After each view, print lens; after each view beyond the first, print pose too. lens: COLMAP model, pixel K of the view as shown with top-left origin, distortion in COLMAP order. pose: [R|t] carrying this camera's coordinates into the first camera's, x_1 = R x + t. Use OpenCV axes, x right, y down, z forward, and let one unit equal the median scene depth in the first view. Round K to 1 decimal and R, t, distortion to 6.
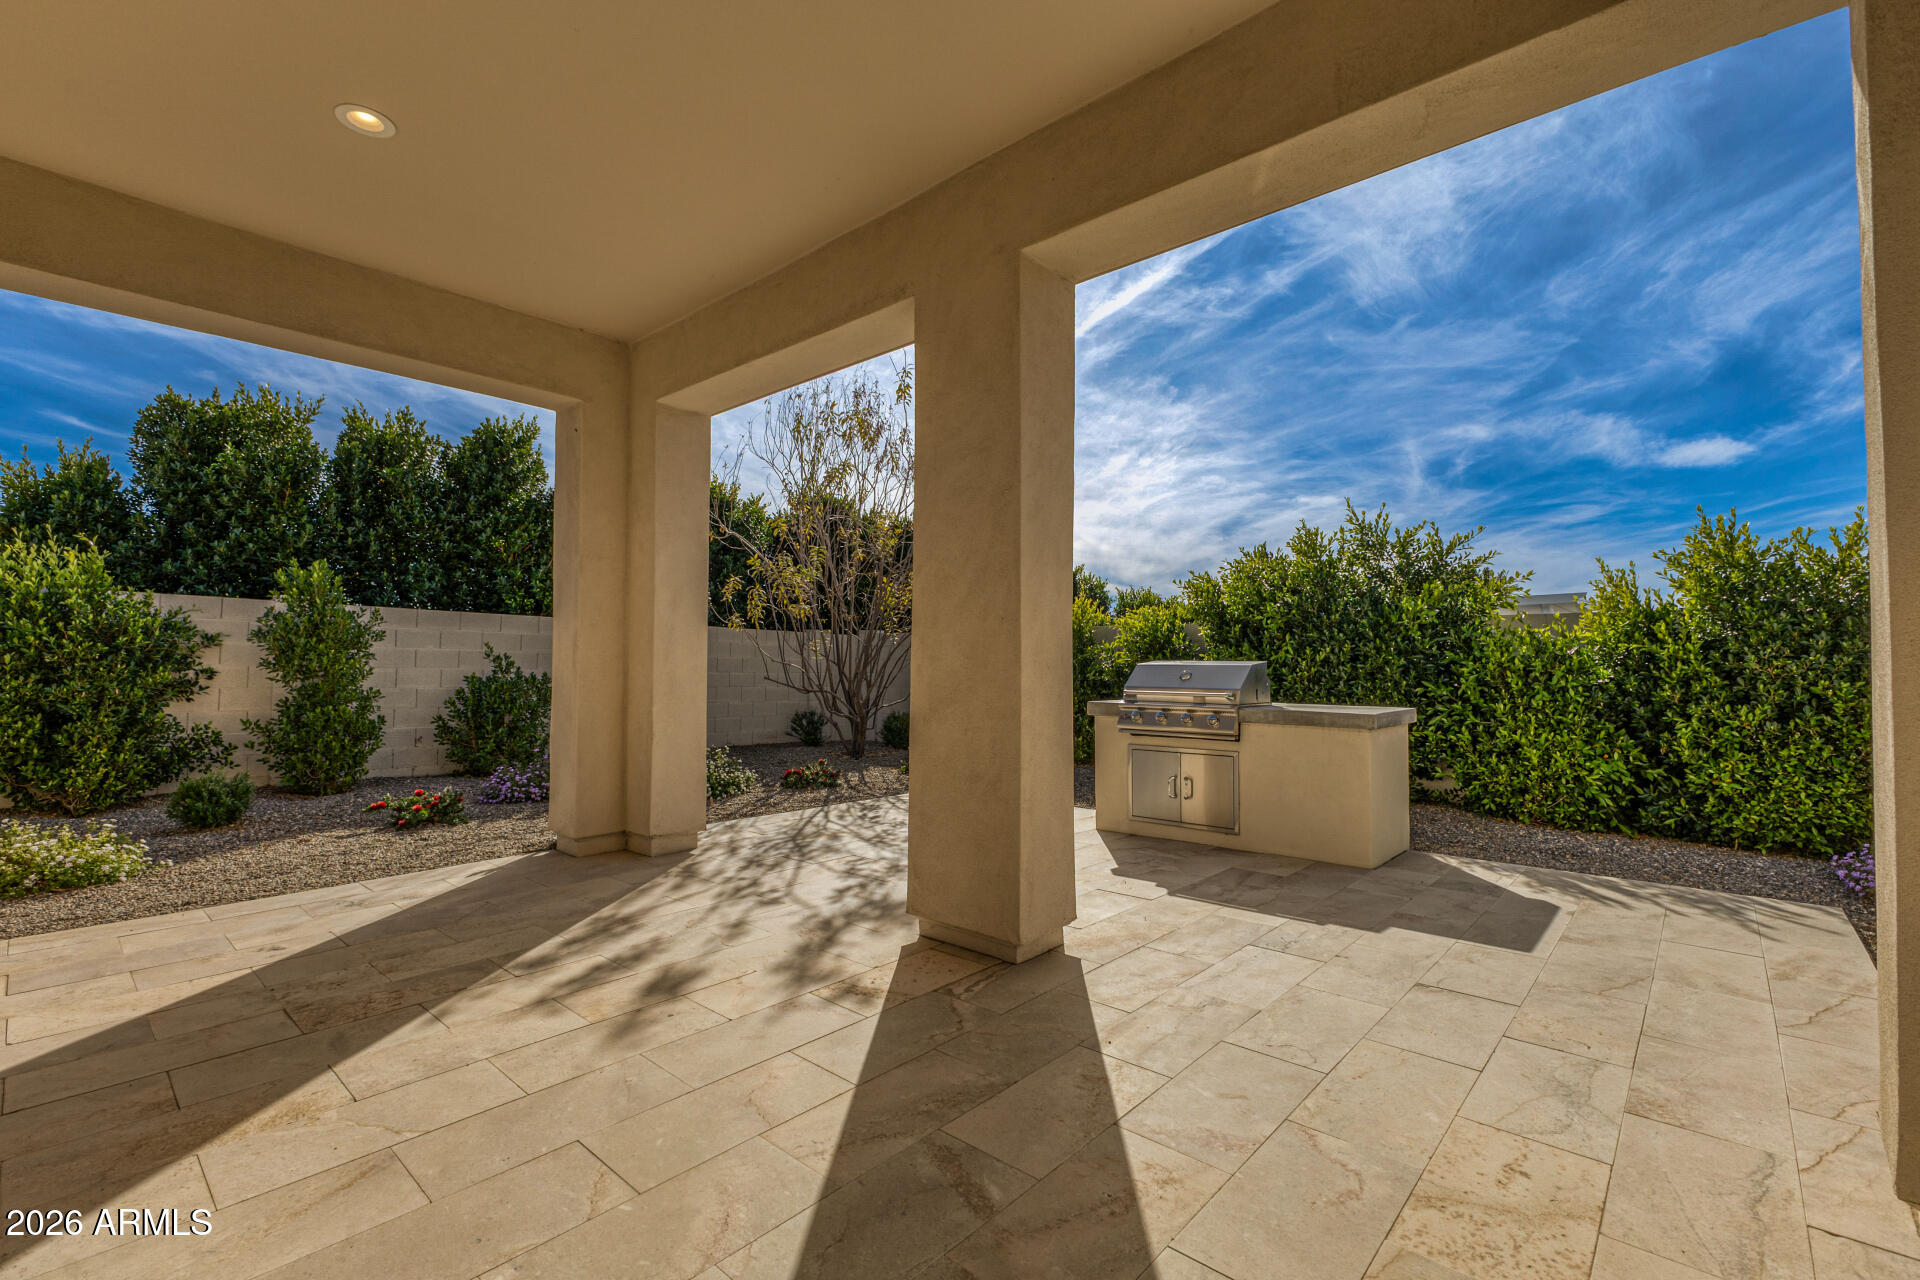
lens RADIAL K [[829.2, 0, 958.5], [0, 829.2, 633.2], [0, 0, 1]] dist [0.002805, -0.000367]
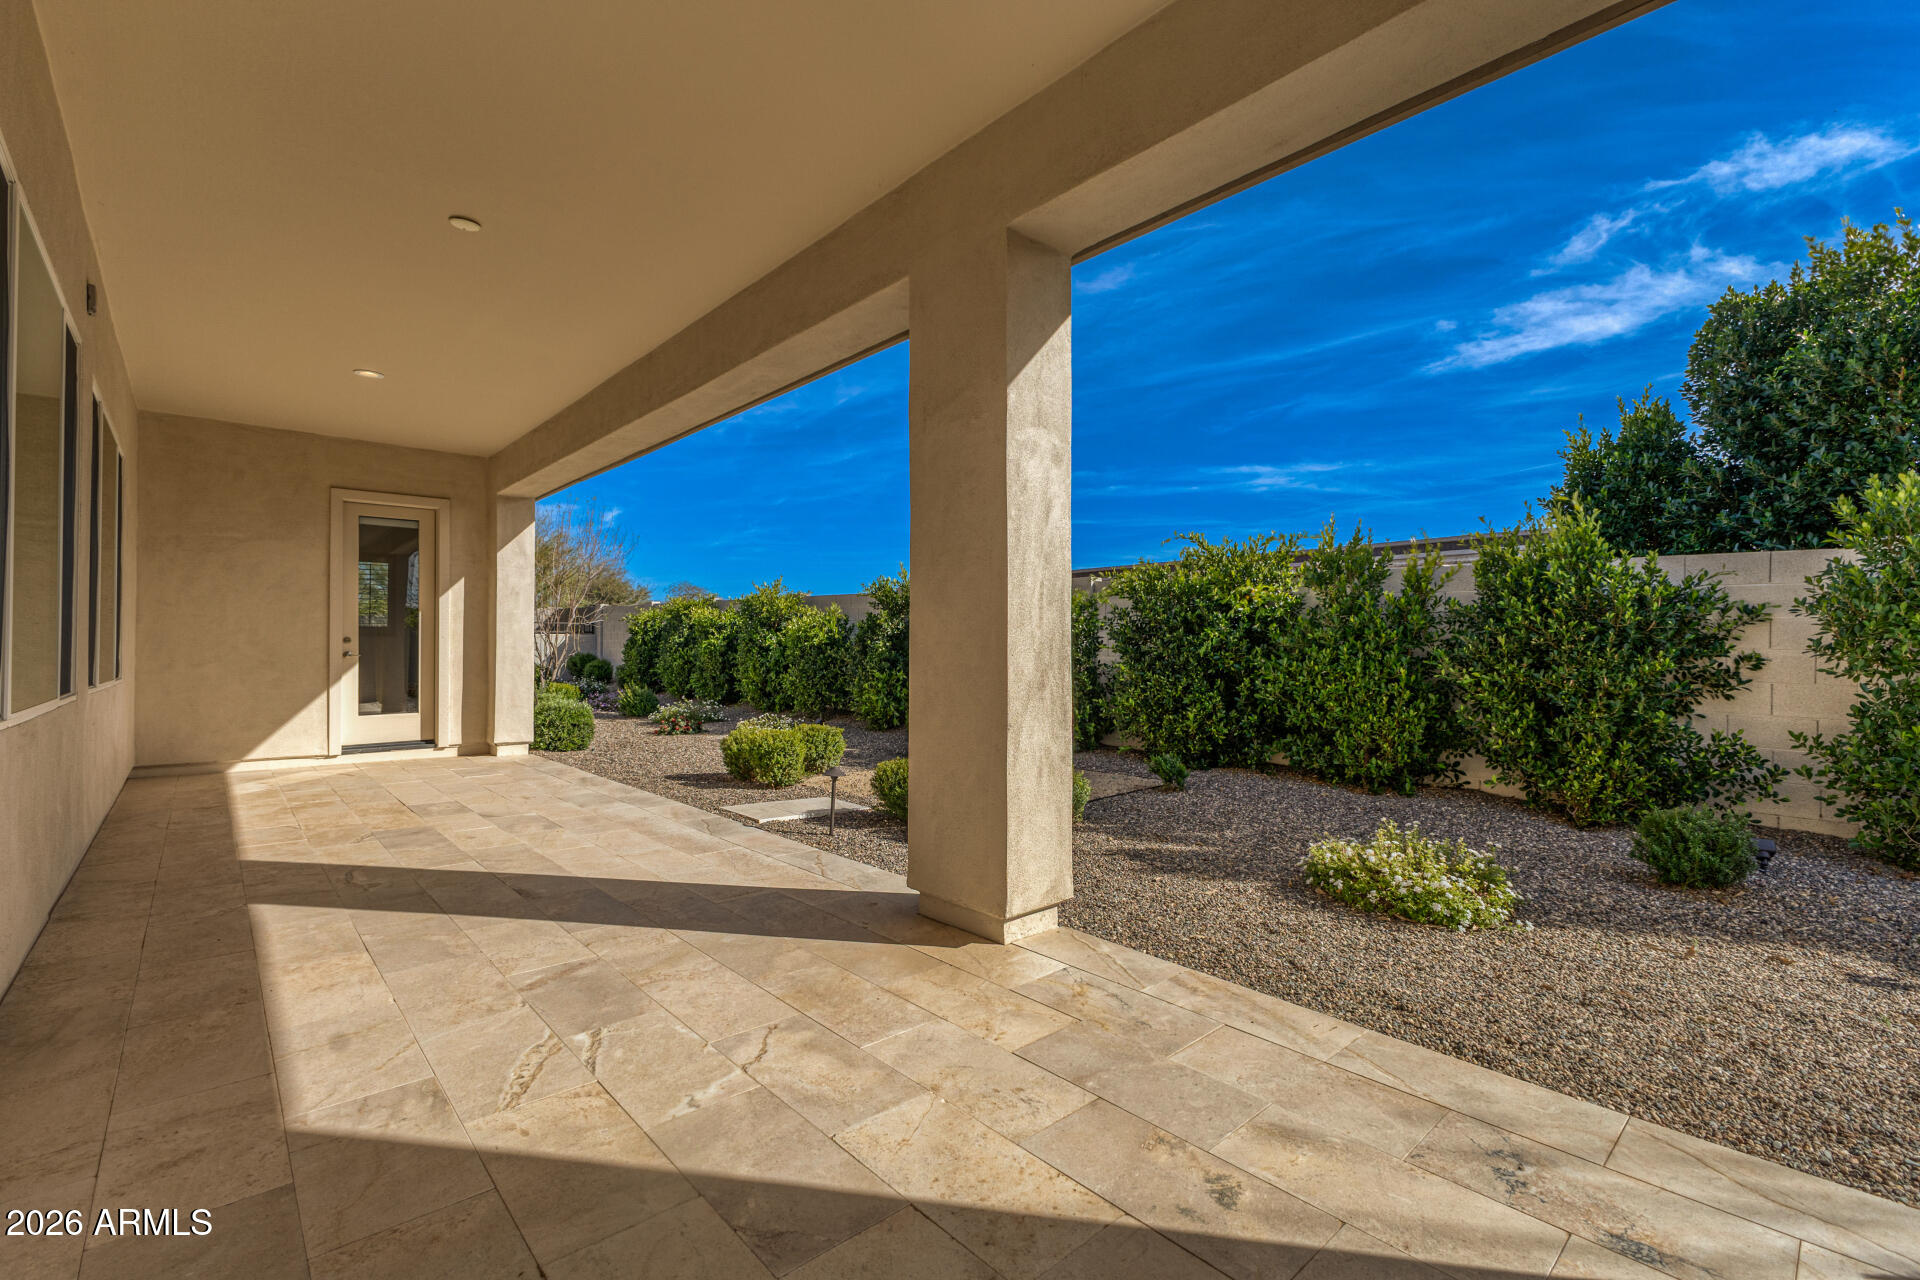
lens RADIAL K [[829.2, 0, 953.8], [0, 829.2, 637.3], [0, 0, 1]] dist [0.002805, -0.000367]
pose [[-0.103259, -0.011570, -0.994587, -0.138331], [0.030947, 0.999411, -0.014839, 0.018705], [0.994173, -0.032312, -0.102840, 0.422948]]
